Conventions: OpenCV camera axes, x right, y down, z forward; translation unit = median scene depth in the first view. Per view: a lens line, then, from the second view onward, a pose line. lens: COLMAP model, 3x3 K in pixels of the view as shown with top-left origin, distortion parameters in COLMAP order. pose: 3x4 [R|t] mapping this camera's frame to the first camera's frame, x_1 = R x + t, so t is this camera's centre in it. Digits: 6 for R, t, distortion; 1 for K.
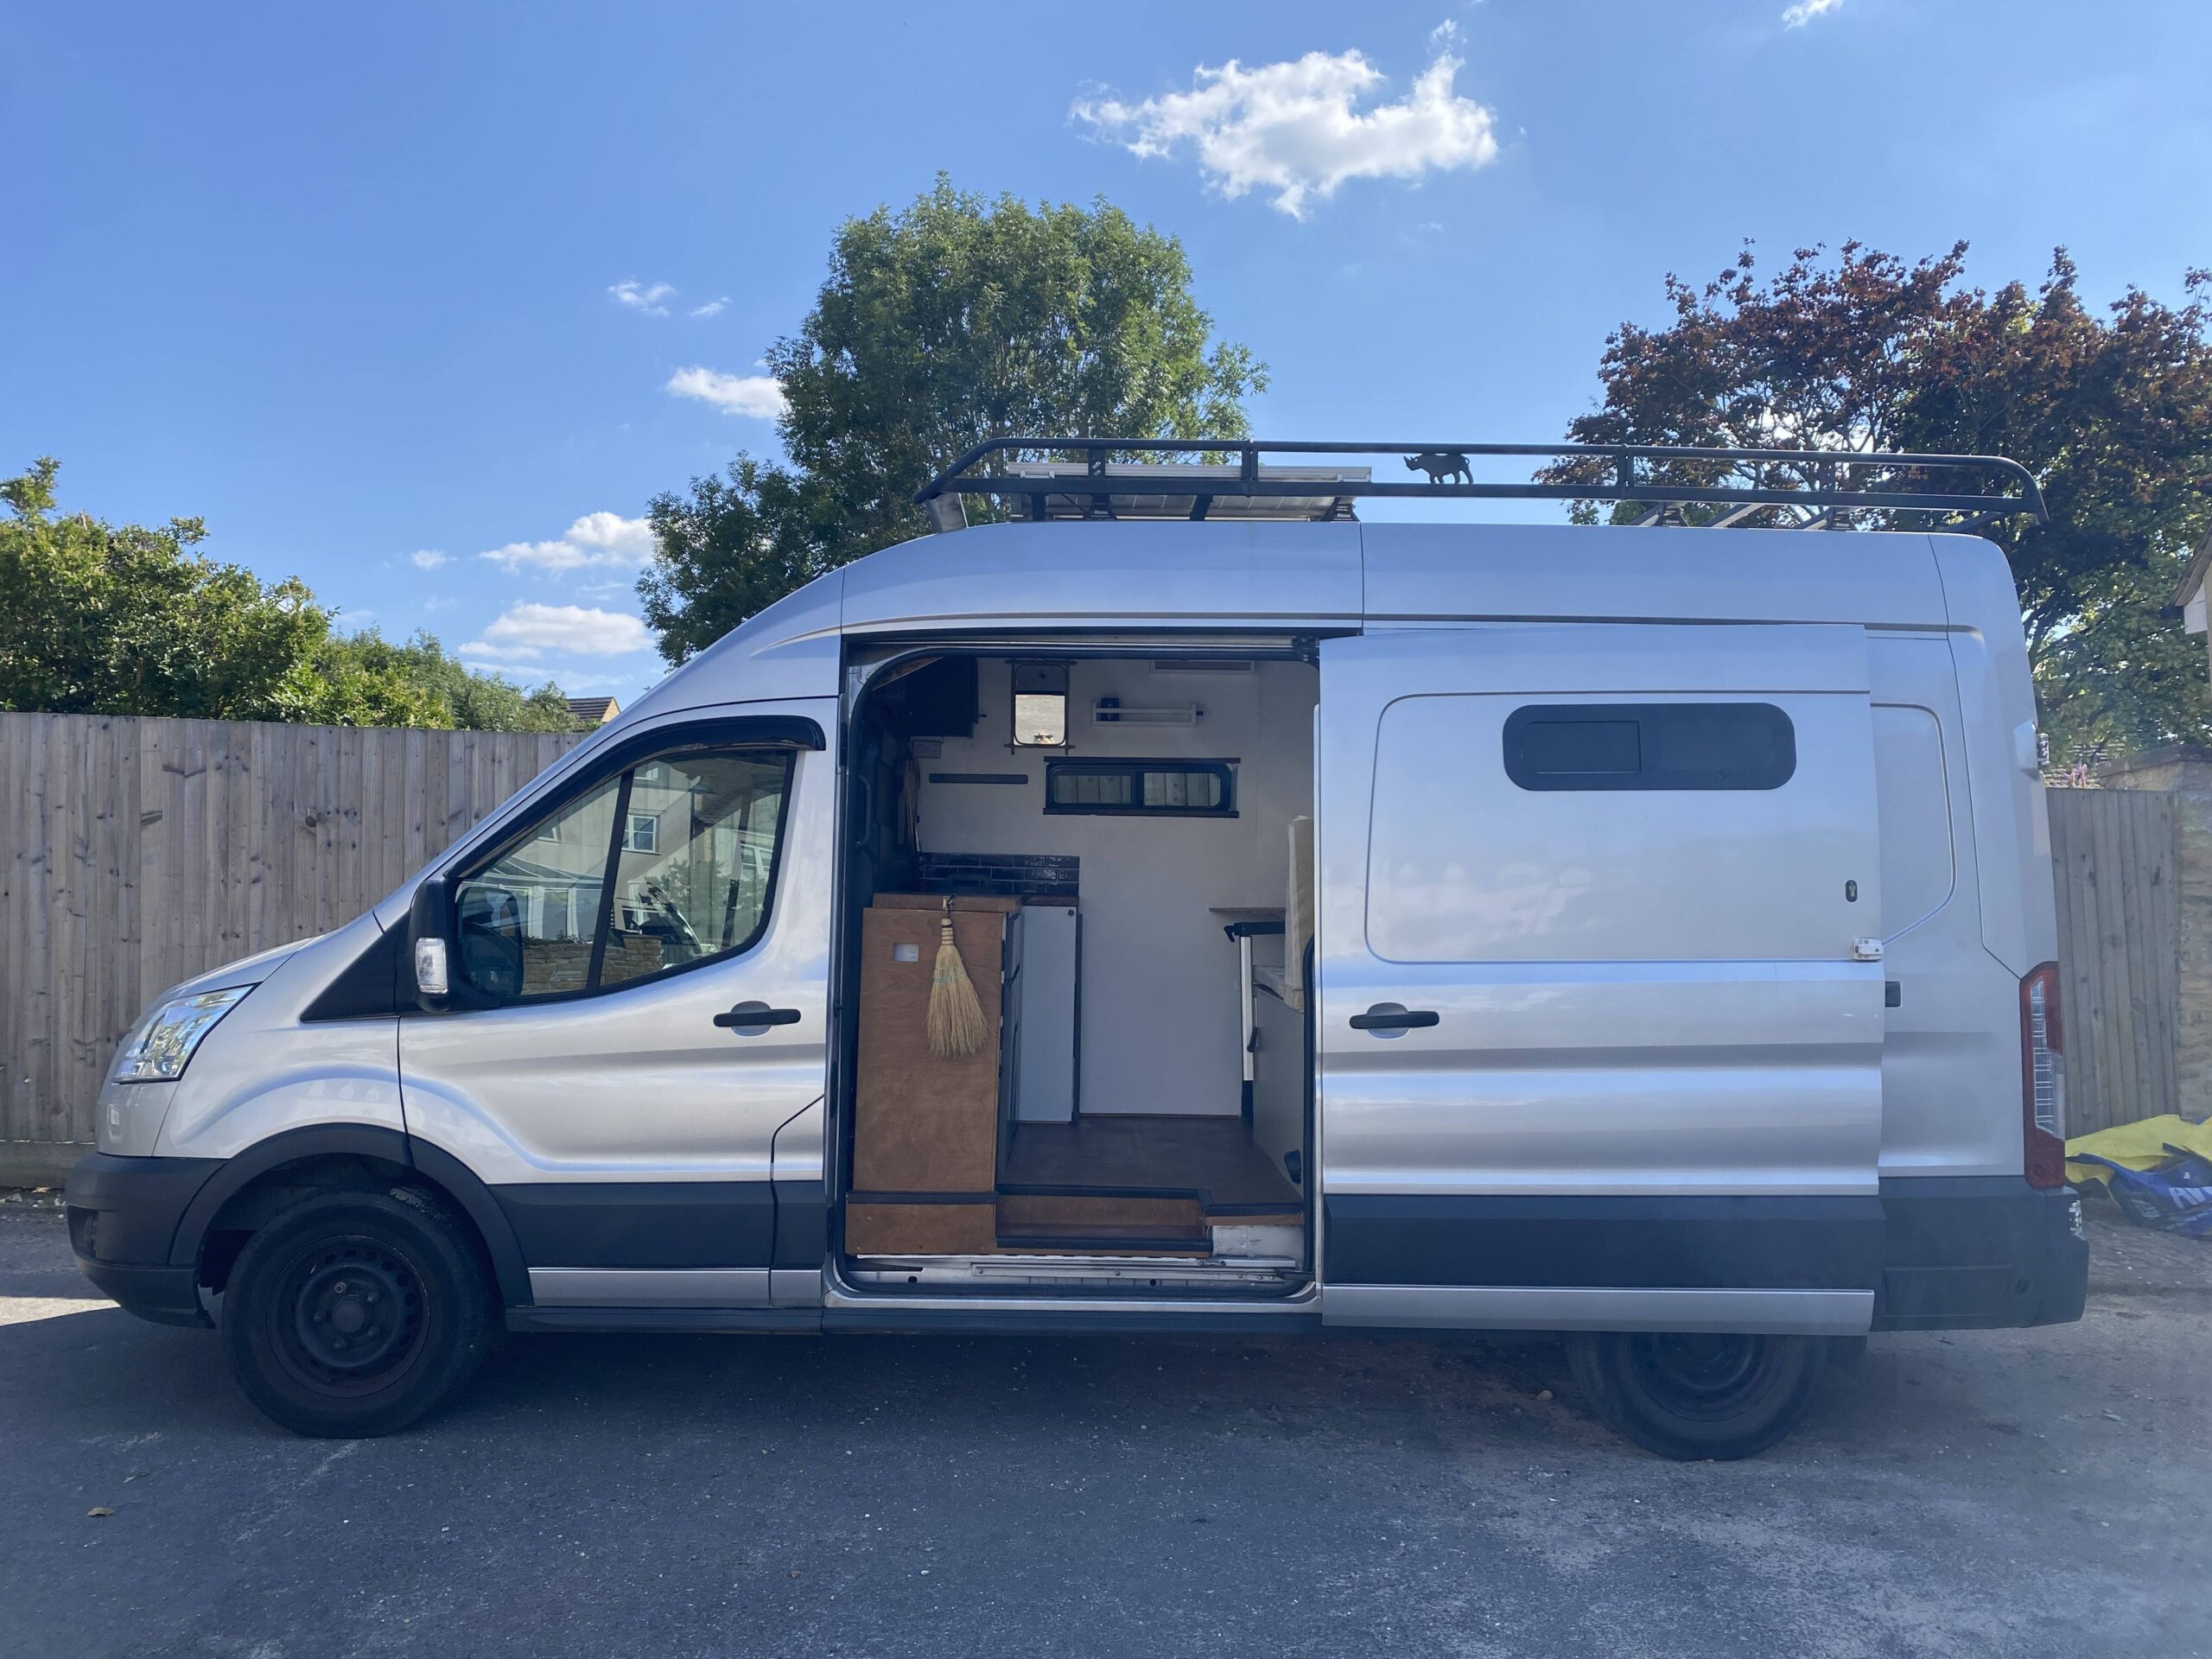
lens RADIAL K [[1706.6, 0, 1107.4], [0, 1706.6, 823.6], [0, 0, 1]] dist [0.001092, 0.001843]
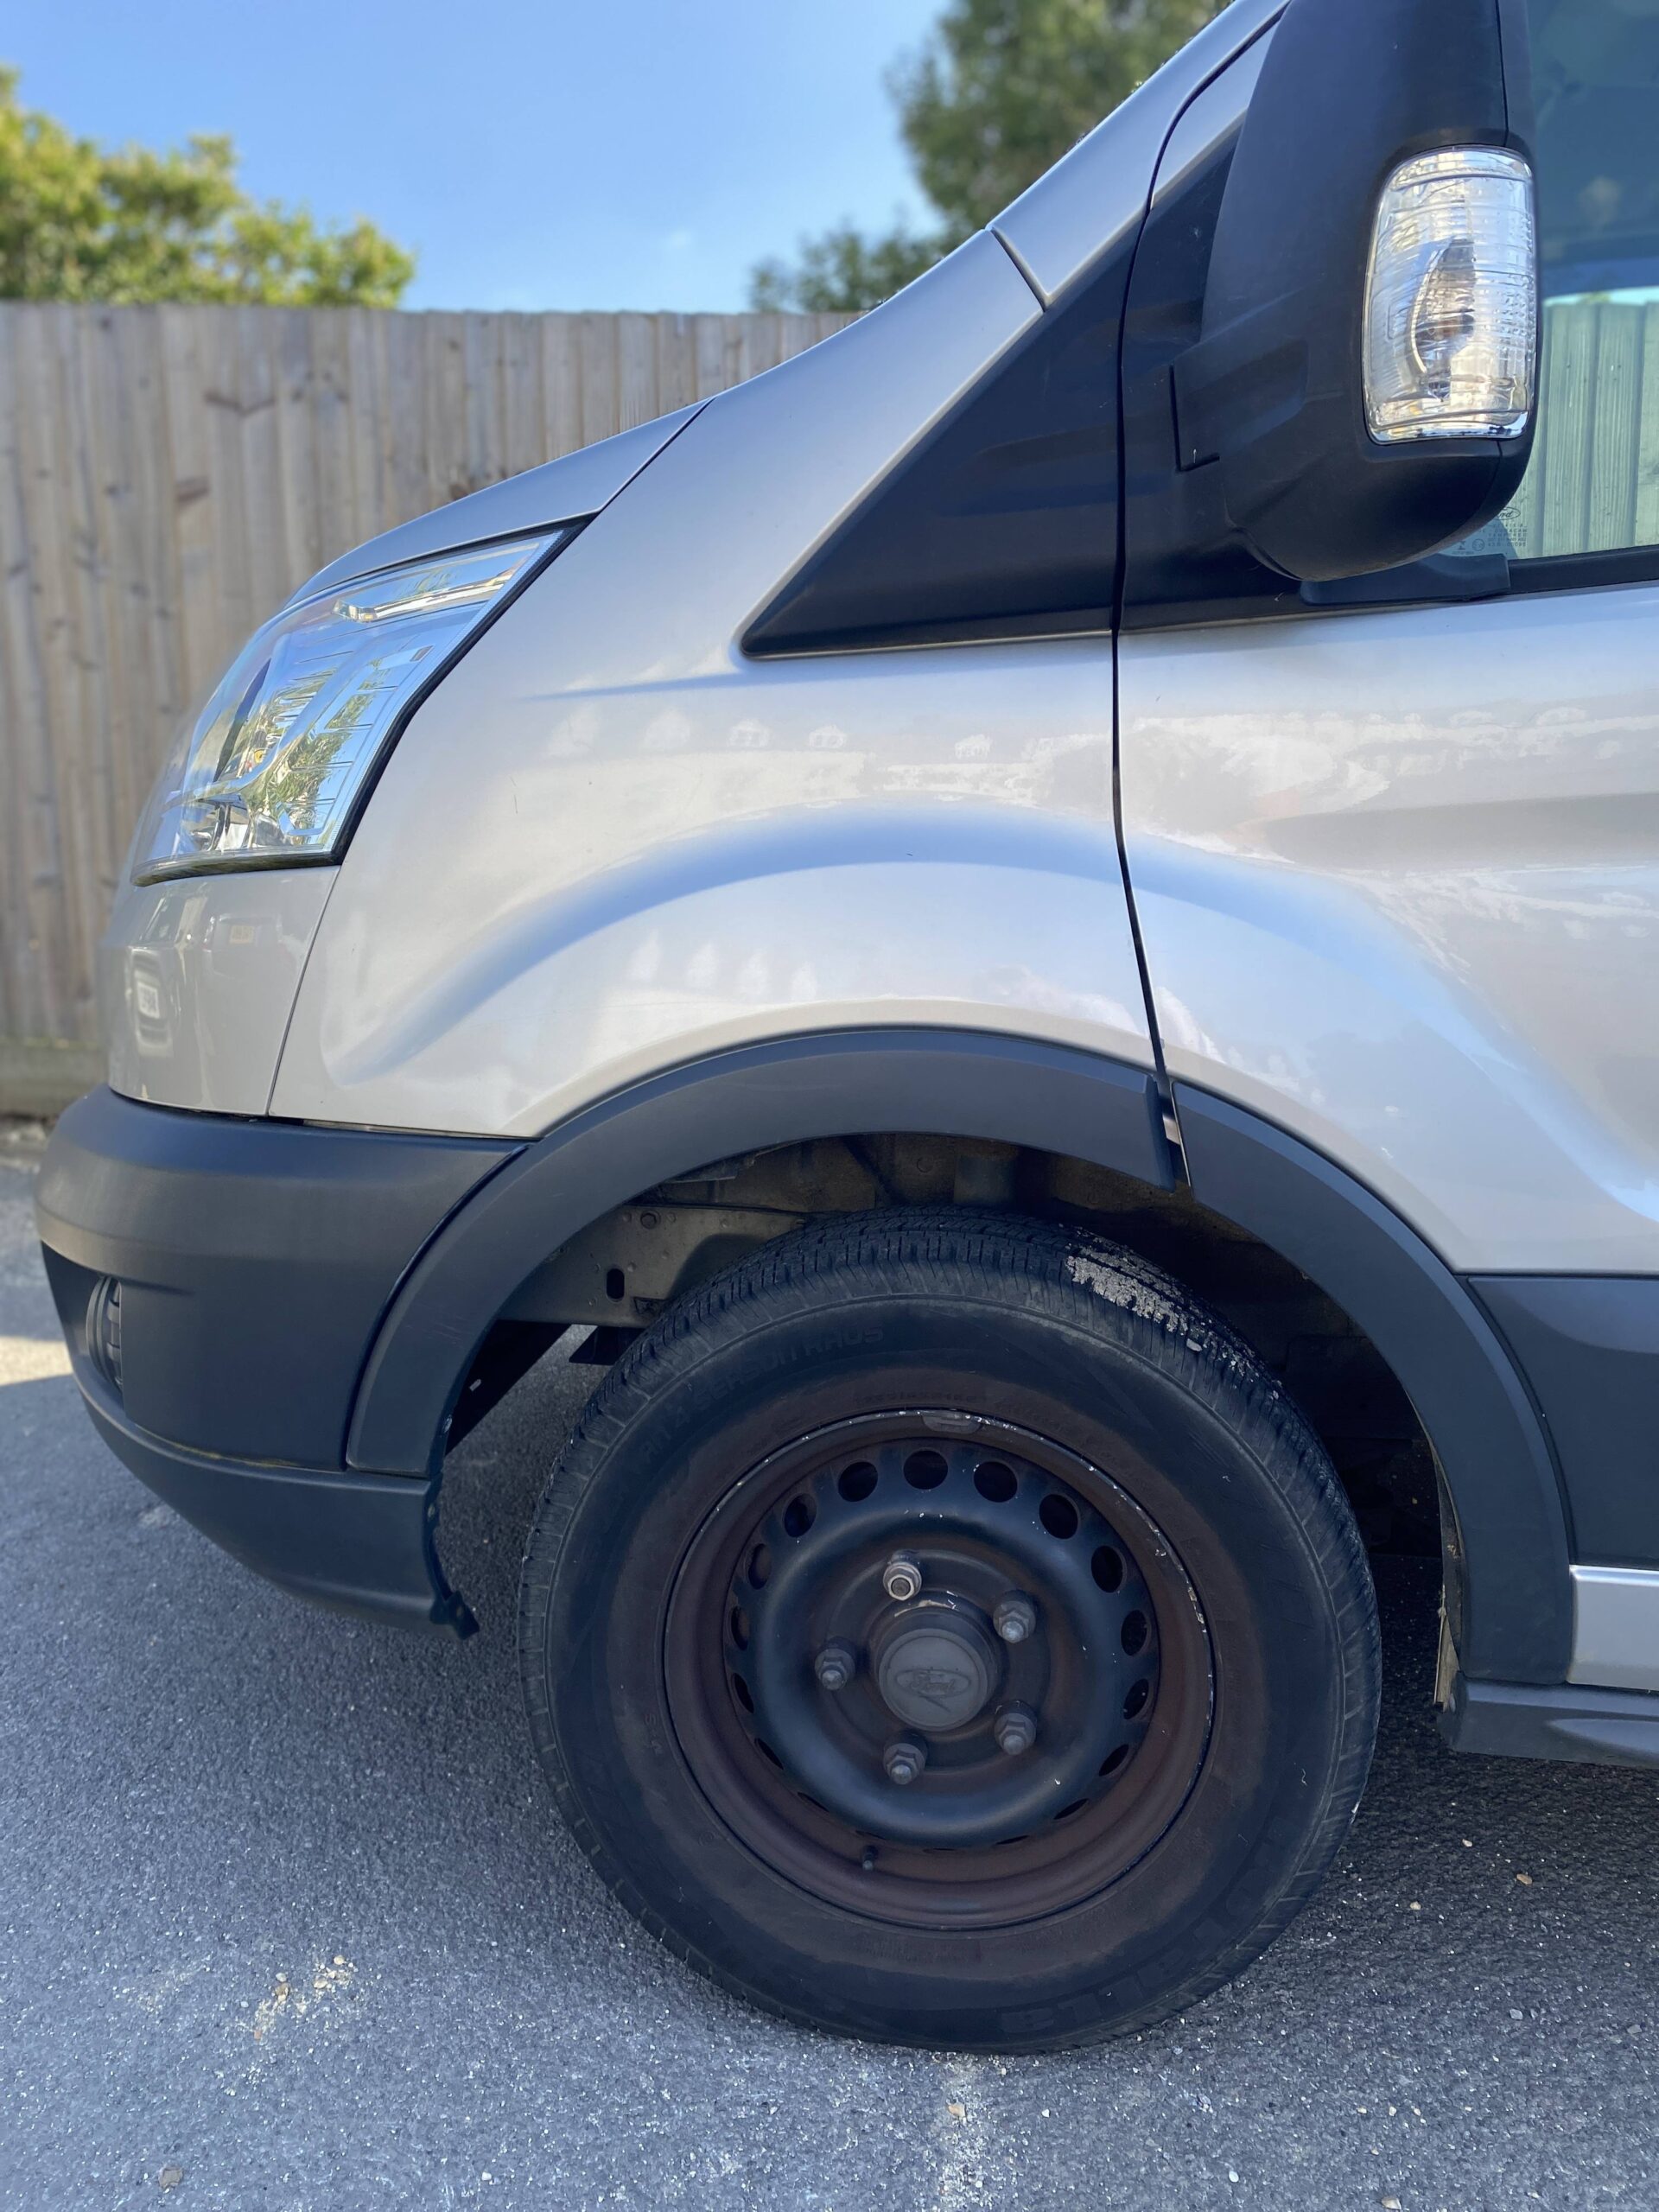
lens RADIAL K [[1706.6, 0, 829.0], [0, 1706.6, 1097.4], [0, 0, 1]] dist [0.001092, 0.001843]
pose [[0.986875, 0.034669, -0.157721, -0.254128], [-0.002188, 0.979463, 0.201611, 0.080104], [0.161472, -0.198620, 0.966683, 0.444627]]
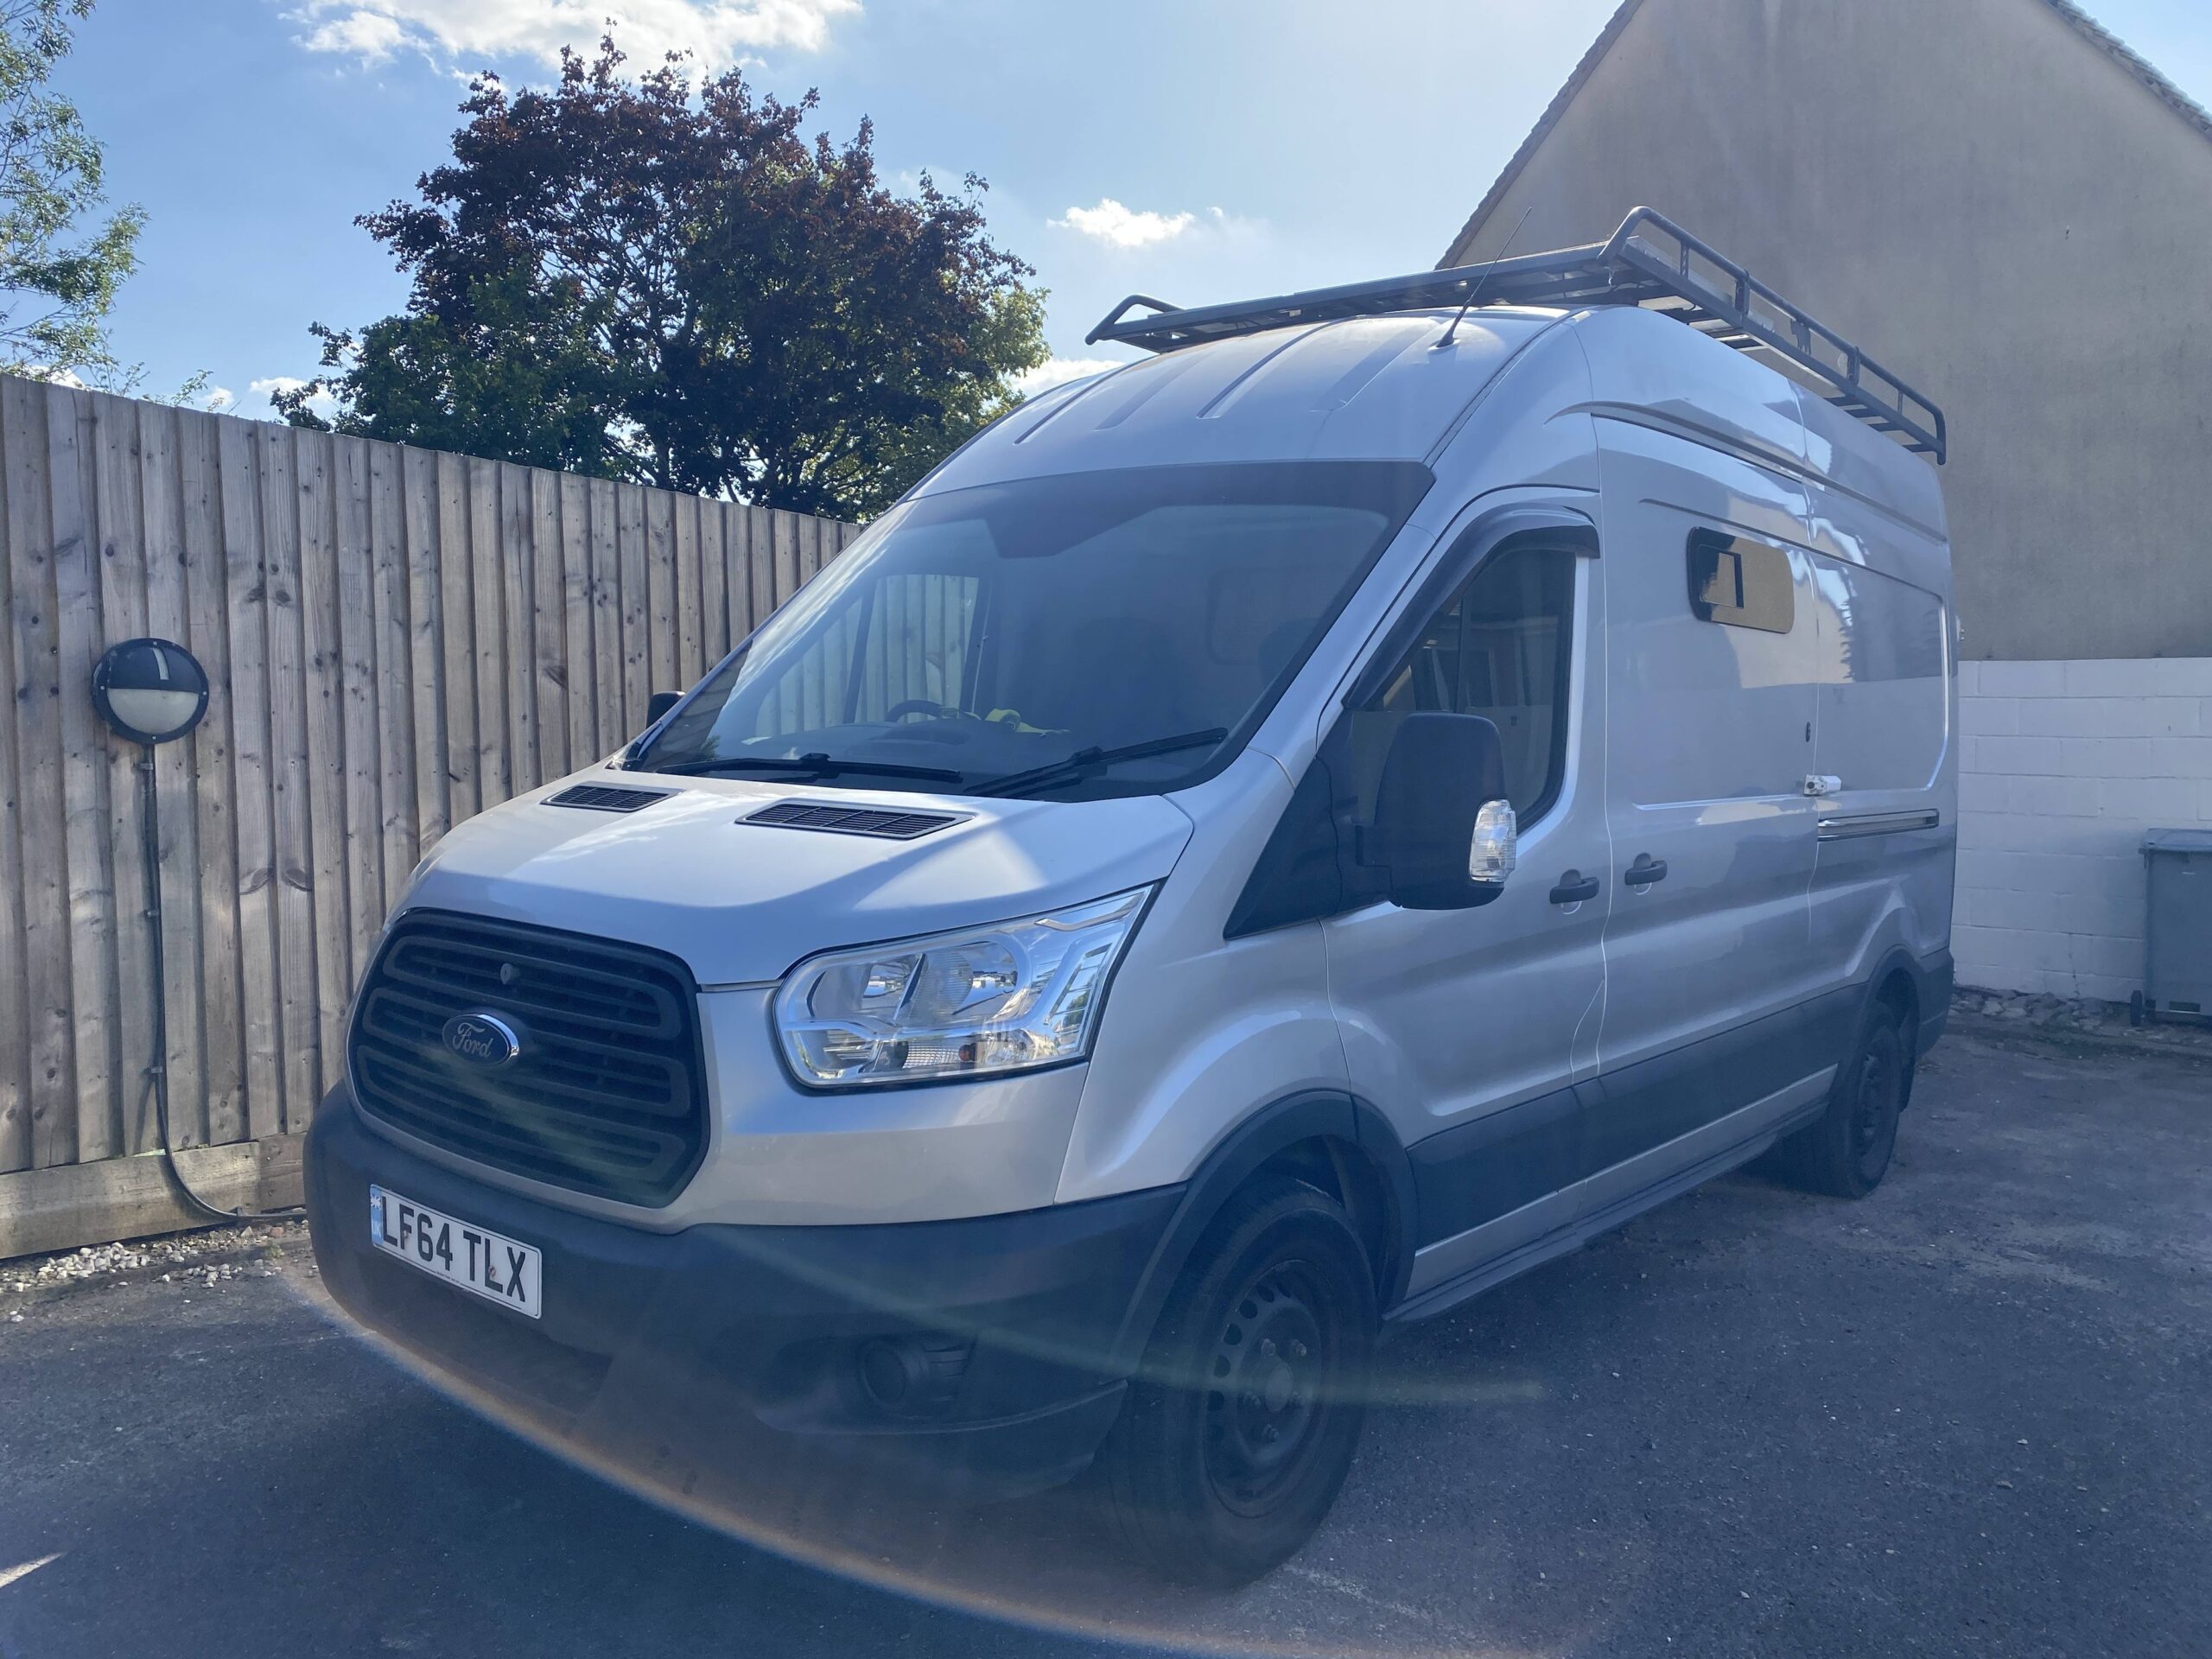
lens RADIAL K [[1706.6, 0, 1092.9], [0, 1706.6, 761.7], [0, 0, 1]] dist [0.001092, 0.001843]
pose [[0.650694, -0.003877, 0.759330, -0.592922], [-0.061874, 0.996391, 0.058109, 0.012637], [-0.756815, -0.084795, 0.648106, 0.396855]]
